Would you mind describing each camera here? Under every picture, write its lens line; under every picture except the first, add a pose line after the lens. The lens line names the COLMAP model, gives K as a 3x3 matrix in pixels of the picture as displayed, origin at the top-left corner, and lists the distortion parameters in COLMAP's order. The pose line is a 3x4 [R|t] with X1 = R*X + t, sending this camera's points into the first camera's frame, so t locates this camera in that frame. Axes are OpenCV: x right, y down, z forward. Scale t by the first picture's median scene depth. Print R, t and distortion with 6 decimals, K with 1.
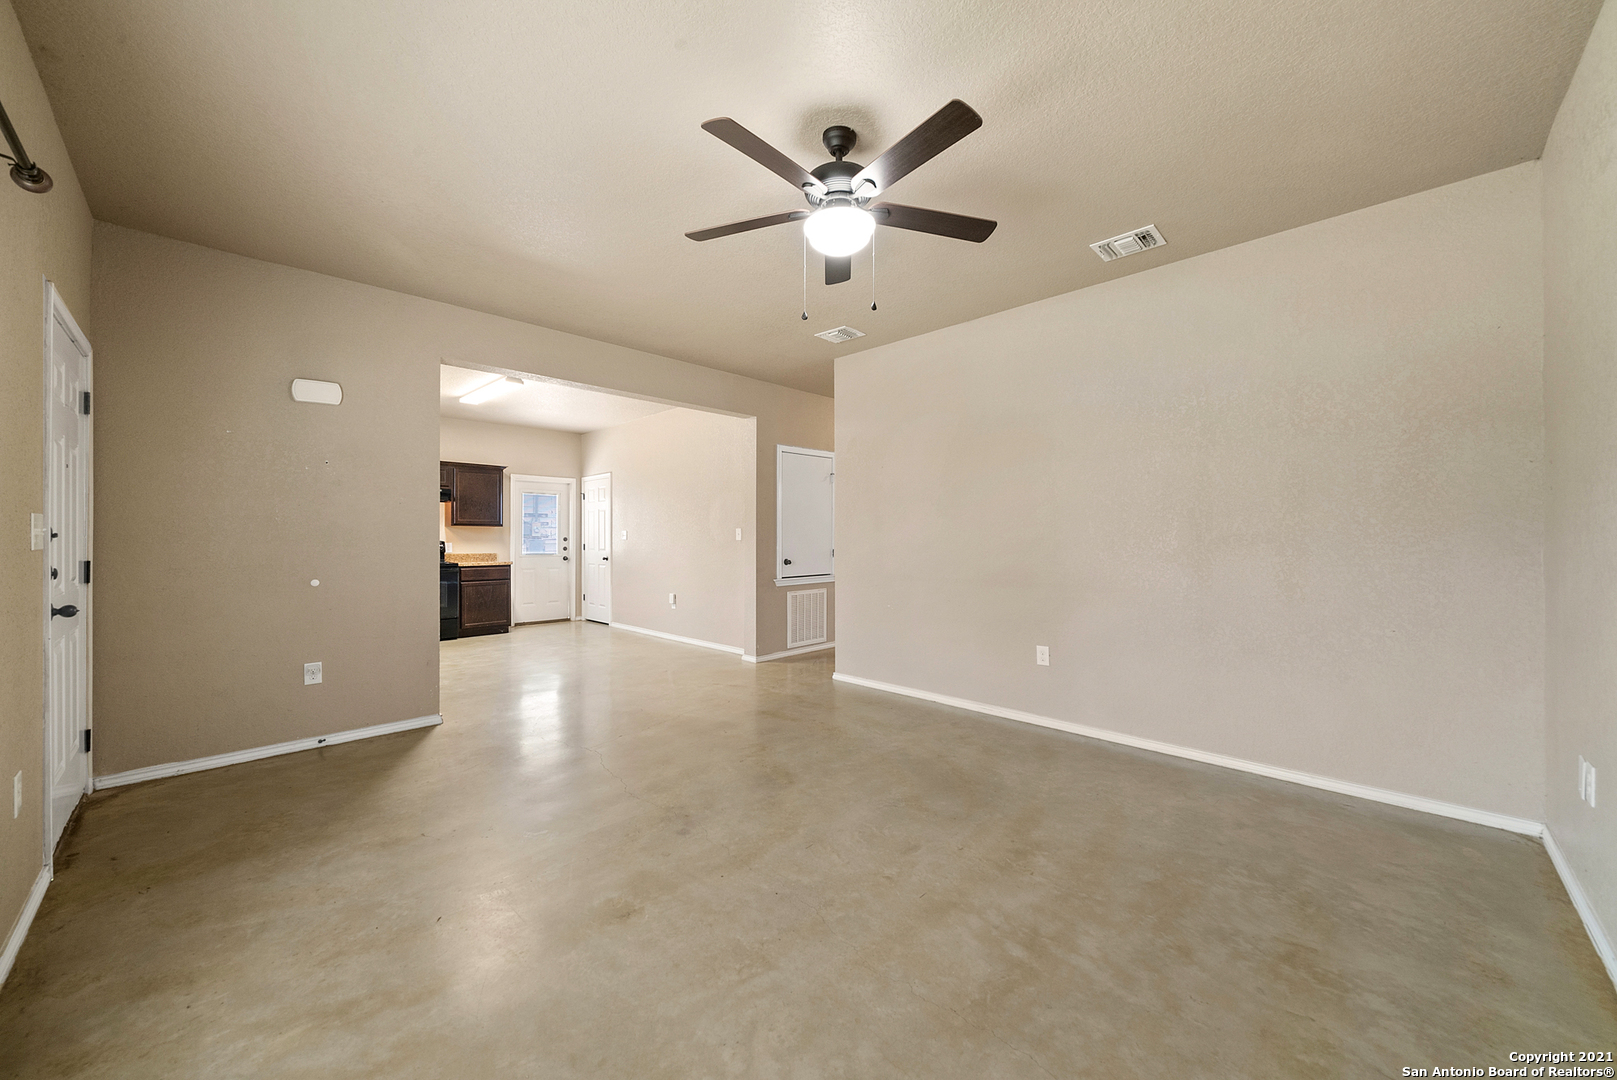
lens RADIAL K [[588.6, 0, 808.5], [0, 588.6, 540.0], [0, 0, 1]] dist [-0.000270, 0.000004]
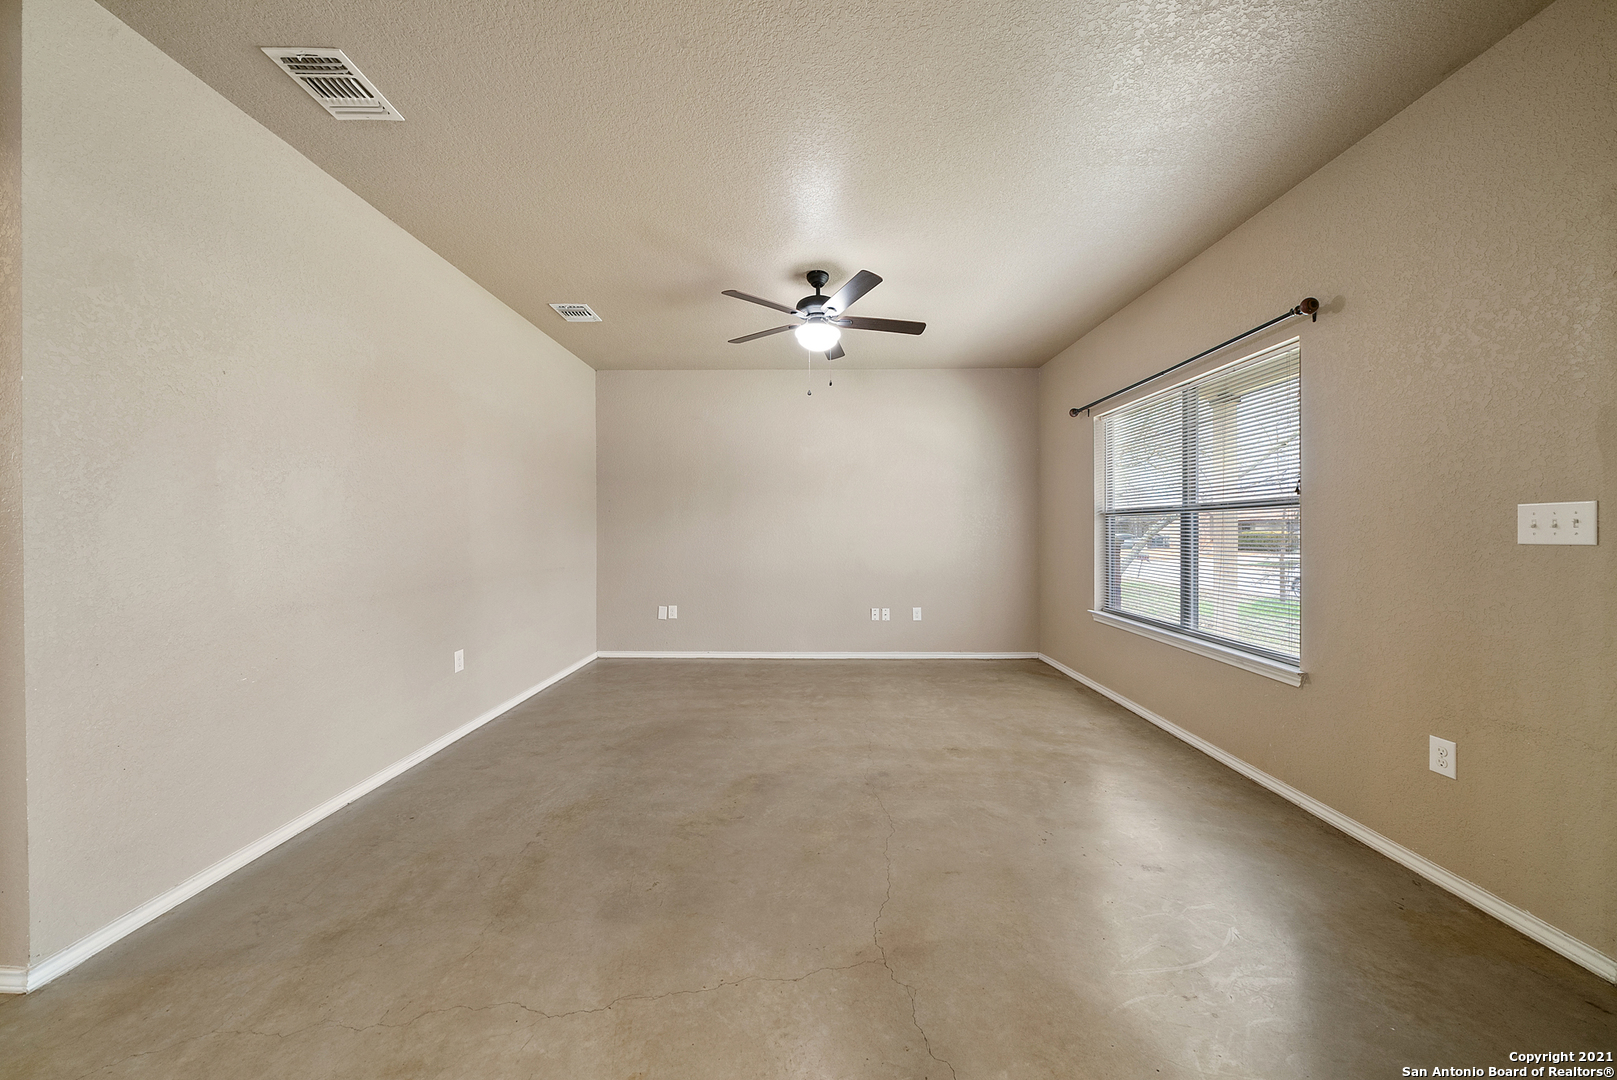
lens RADIAL K [[556.2, 0, 811.5], [0, 556.2, 535.0], [0, 0, 1]] dist [-0.000419, 0.000018]
pose [[-0.697956, -0.004660, 0.716126, -1.014413], [0.003936, 0.999939, 0.010343, -0.003121], [-0.716130, 0.010038, -0.697894, 2.085203]]
